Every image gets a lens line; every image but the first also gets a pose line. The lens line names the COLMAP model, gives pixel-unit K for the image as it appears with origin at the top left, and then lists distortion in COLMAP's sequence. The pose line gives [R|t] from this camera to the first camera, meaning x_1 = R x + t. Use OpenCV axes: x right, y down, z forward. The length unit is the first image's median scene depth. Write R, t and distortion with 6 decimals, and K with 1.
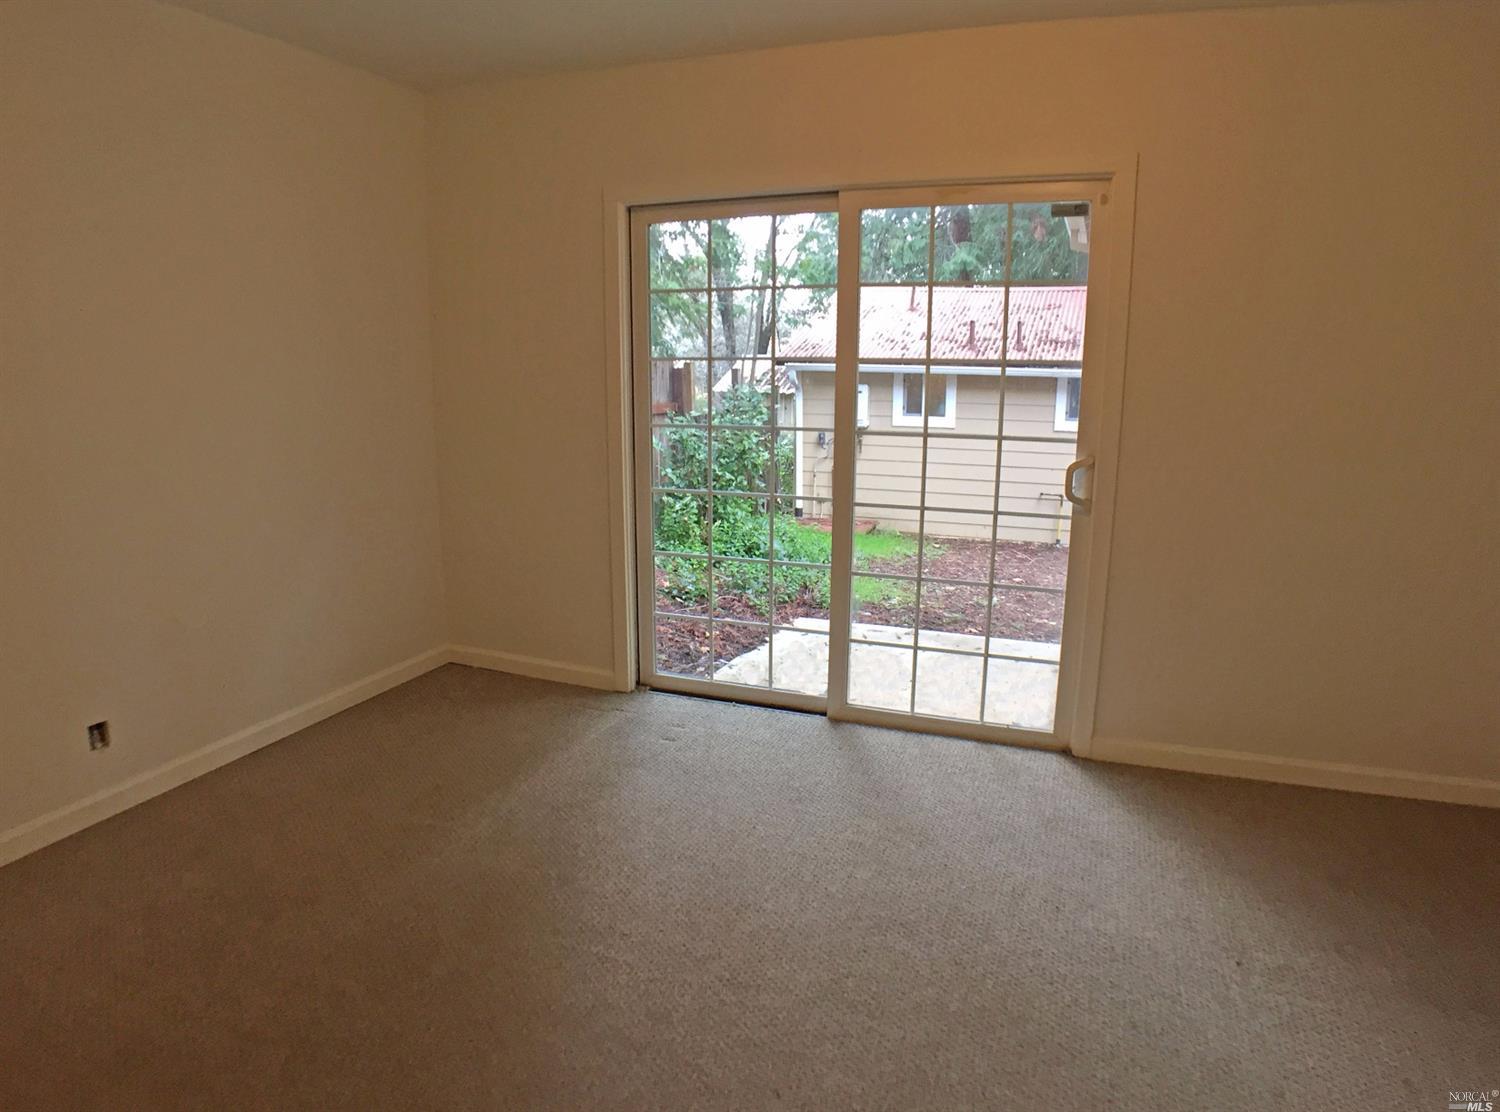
lens RADIAL K [[885.8, 0, 750.0], [0, 885.8, 556.0], [0, 0, 1]] dist [-0.115766, 0.022547]
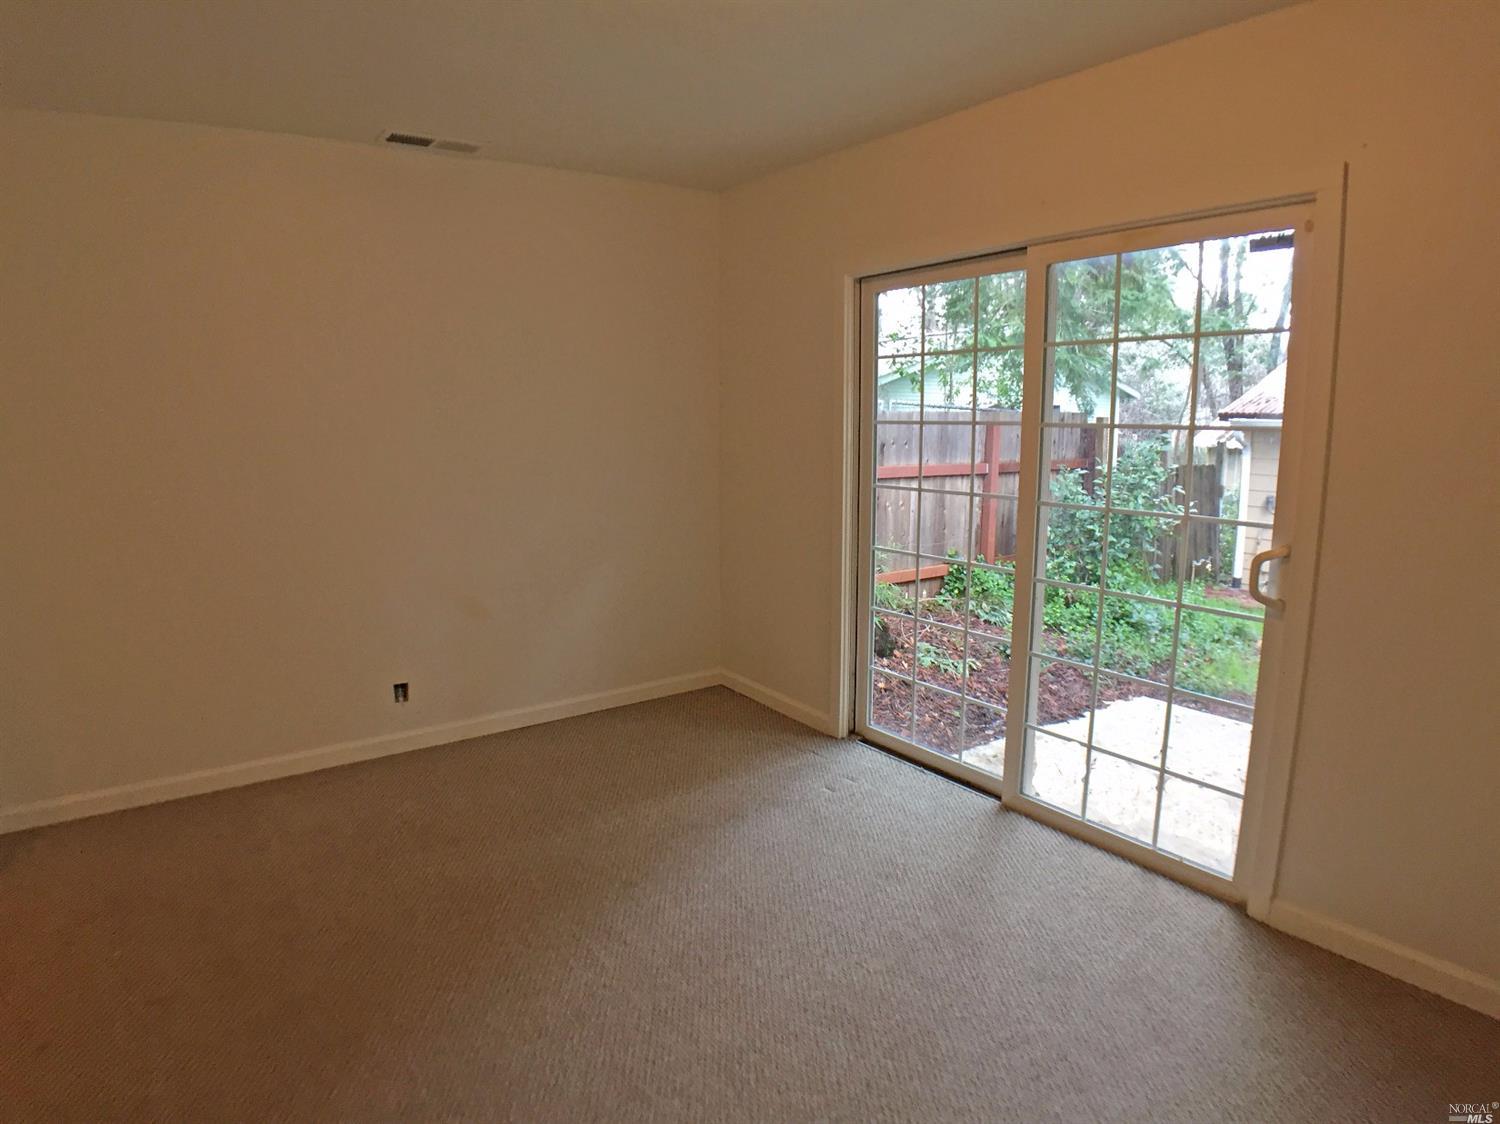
lens RADIAL K [[851.8, 0, 746.0], [0, 851.8, 557.3], [0, 0, 1]] dist [-0.111727, 0.023431]
pose [[0.839745, 0.080641, -0.536960, 0.324618], [-0.105576, 0.994286, -0.015786, -0.034944], [0.532619, 0.069947, 0.843460, 0.091423]]
